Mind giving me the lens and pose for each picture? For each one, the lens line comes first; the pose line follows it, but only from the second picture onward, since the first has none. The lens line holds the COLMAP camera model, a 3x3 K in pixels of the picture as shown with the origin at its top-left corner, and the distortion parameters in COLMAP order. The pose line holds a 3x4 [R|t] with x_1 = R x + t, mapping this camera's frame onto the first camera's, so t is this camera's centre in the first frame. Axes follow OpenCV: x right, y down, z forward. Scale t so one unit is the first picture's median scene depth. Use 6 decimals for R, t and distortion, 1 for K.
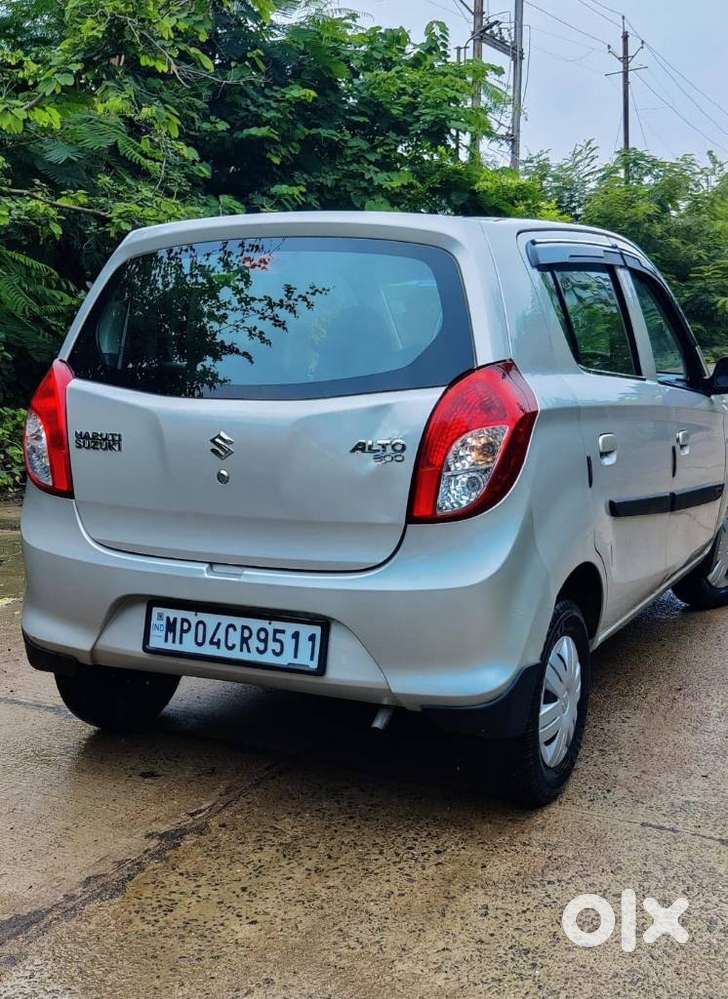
lens RADIAL K [[1346.0, 0, 380.5], [0, 1346.0, 527.6], [0, 0, 1]] dist [-0.017690, -0.101115]
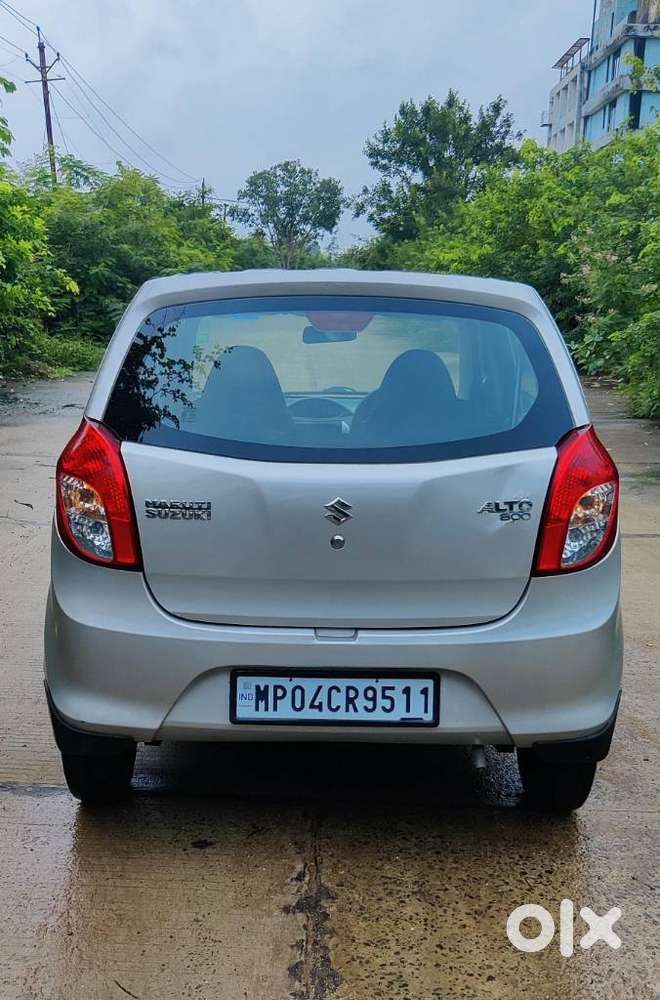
lens RADIAL K [[1209.3, 0, 328.0], [0, 1209.3, 563.8], [0, 0, 1]] dist [0.008881, -0.024430]
pose [[0.899119, -0.078353, 0.430634, -0.488316], [0.055379, 0.996305, 0.065651, -0.077411], [-0.434187, -0.035180, 0.900135, 0.189550]]
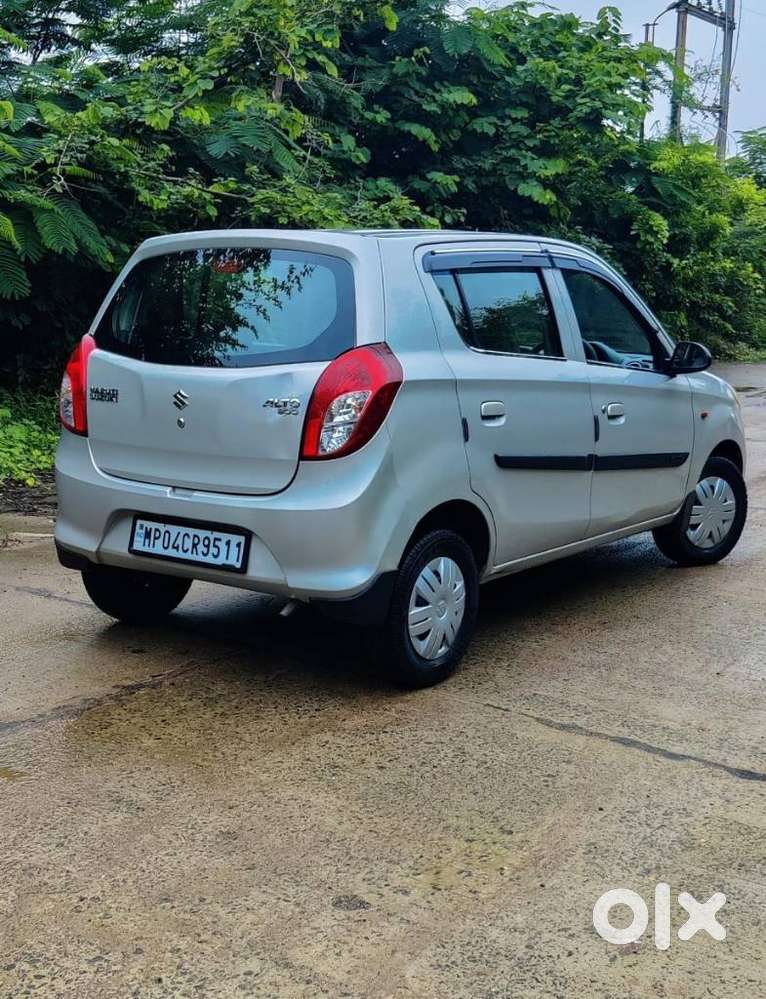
lens RADIAL K [[1454.4, 0, 383.5], [0, 1454.4, 422.8], [0, 0, 1]] dist [-0.012165, -0.062493]
pose [[0.984059, 0.033165, -0.174722, 0.325772], [-0.043973, 0.997327, -0.058350, 0.037146], [0.172319, 0.065103, 0.982887, -0.390088]]
